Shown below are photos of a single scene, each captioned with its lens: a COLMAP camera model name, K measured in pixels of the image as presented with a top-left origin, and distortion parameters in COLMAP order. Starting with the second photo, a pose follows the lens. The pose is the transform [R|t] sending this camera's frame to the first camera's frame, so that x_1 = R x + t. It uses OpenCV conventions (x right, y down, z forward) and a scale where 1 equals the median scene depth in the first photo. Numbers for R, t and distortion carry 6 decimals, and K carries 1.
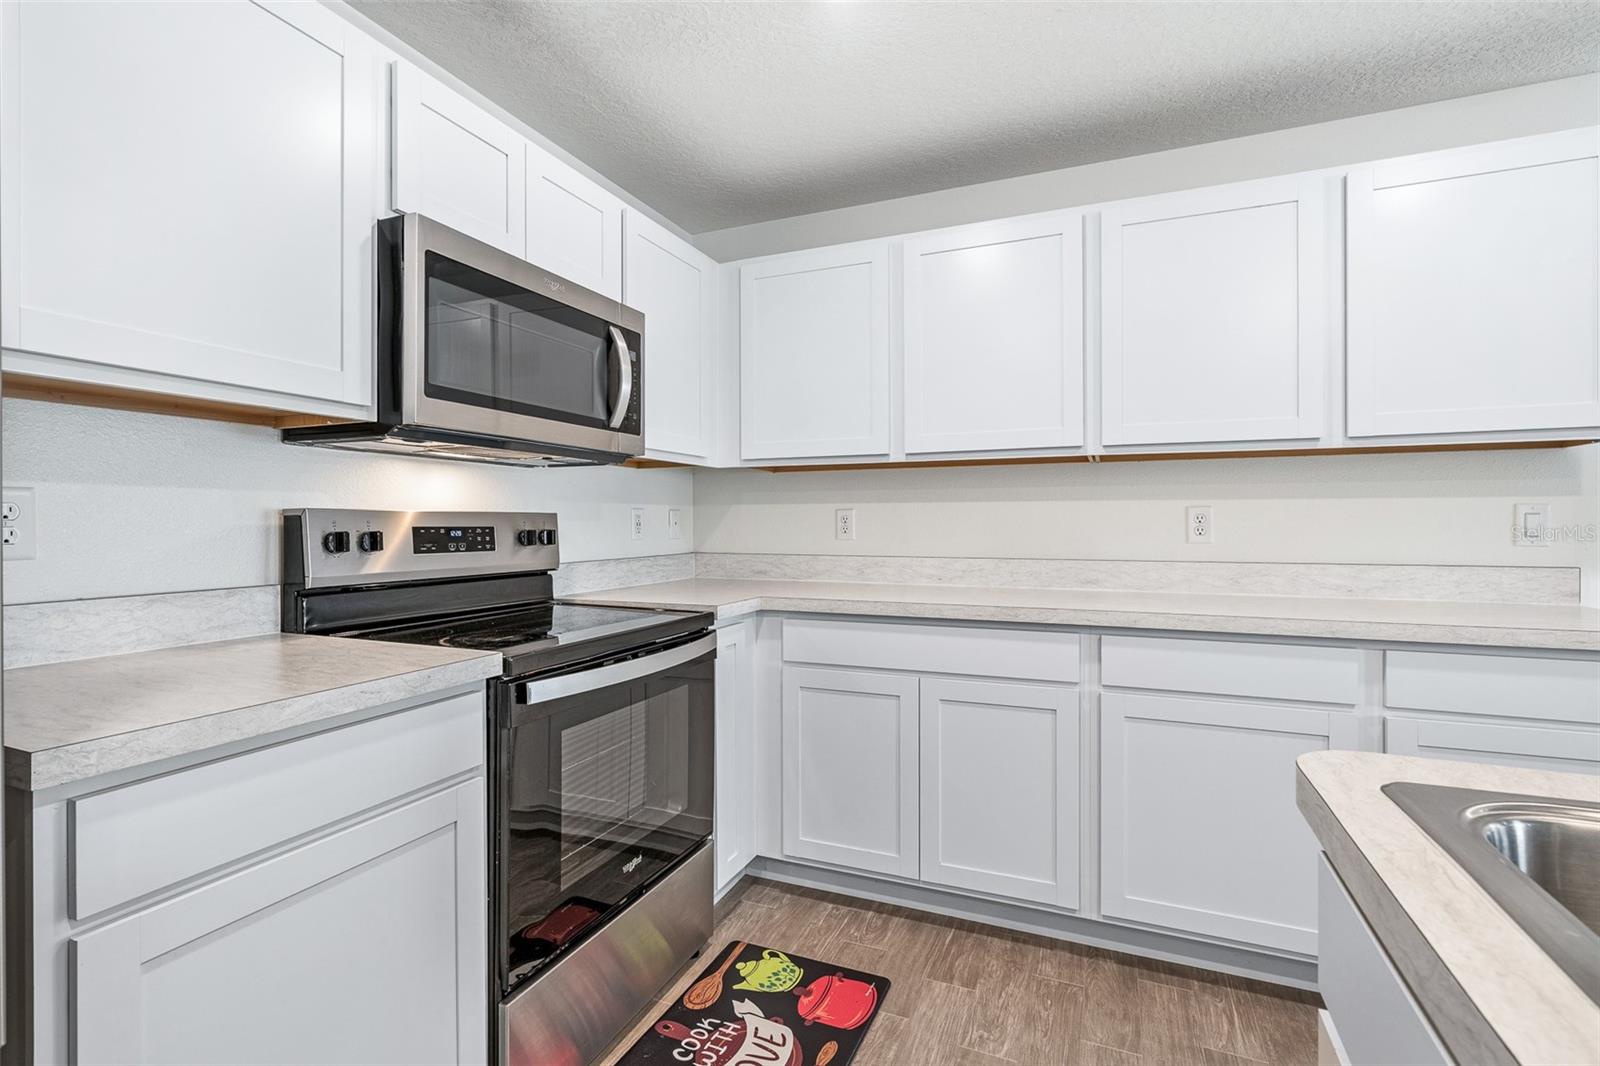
lens RADIAL K [[727.8, 0, 796.8], [0, 727.8, 519.6], [0, 0, 1]] dist [-0.002011, 0.001288]
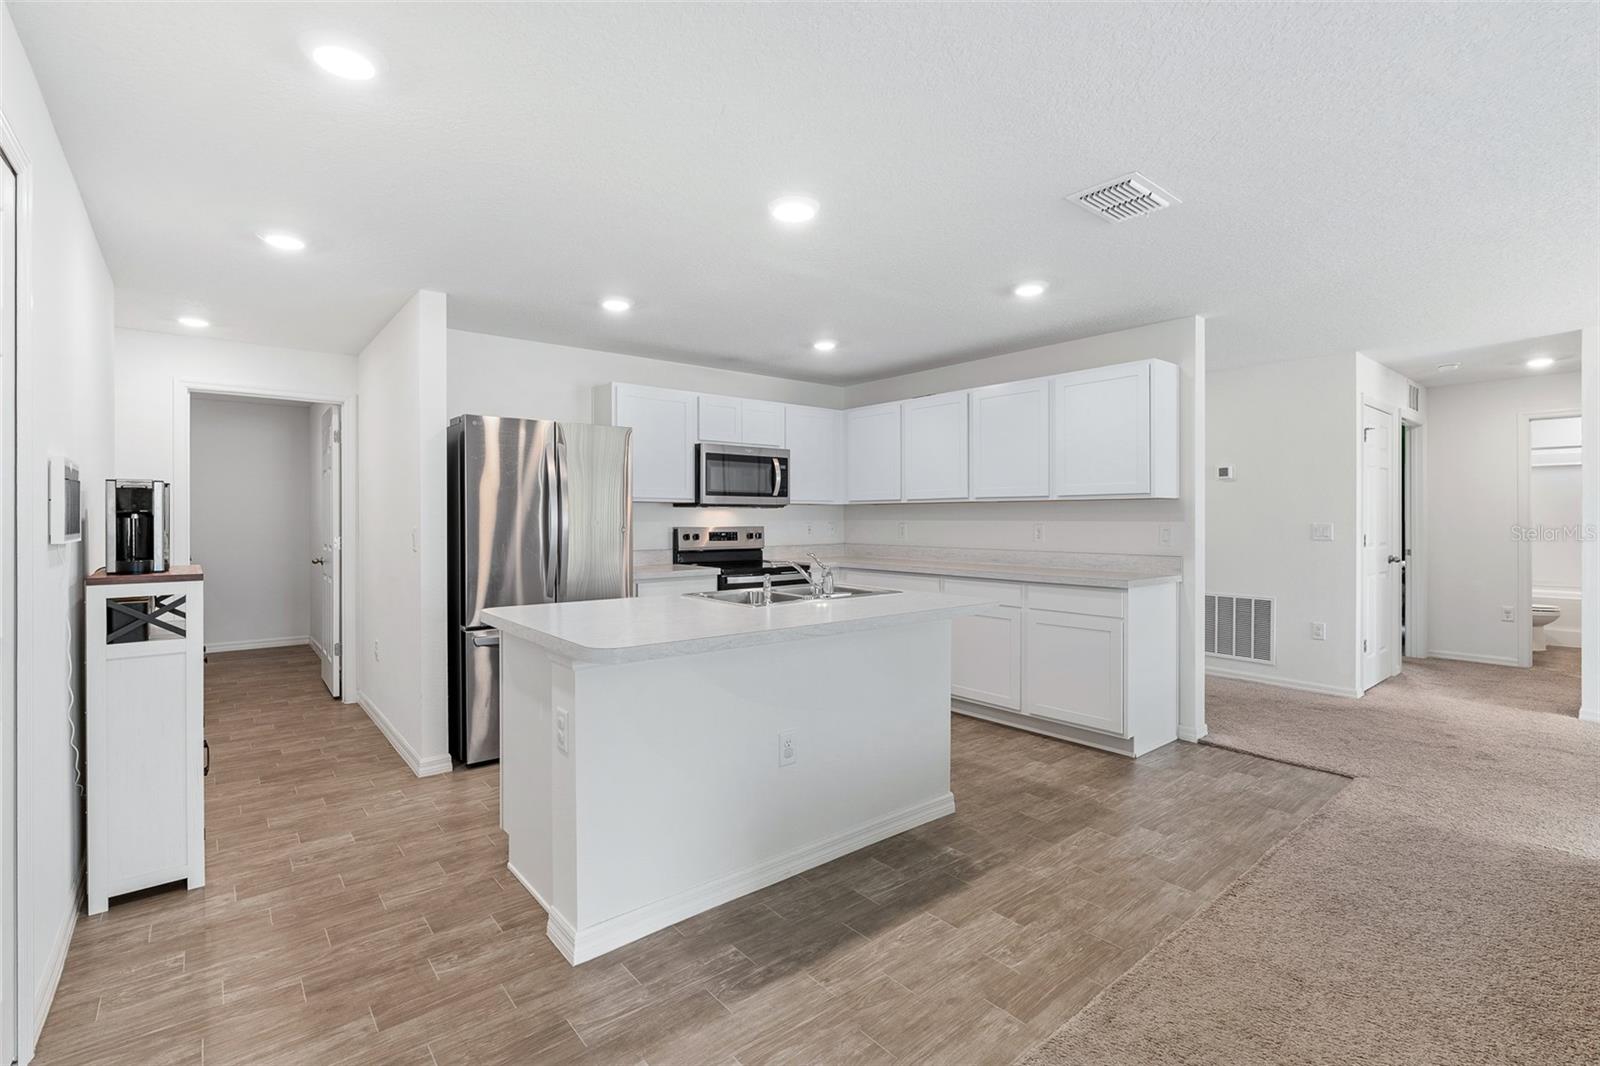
lens RADIAL K [[727.8, 0, 796.8], [0, 727.8, 519.6], [0, 0, 1]] dist [-0.002011, 0.001288]
pose [[0.885698, -0.000193, -0.464262, 1.159350], [0.002756, 0.999984, 0.004843, -0.054360], [0.464254, -0.005569, 0.885685, -1.462010]]
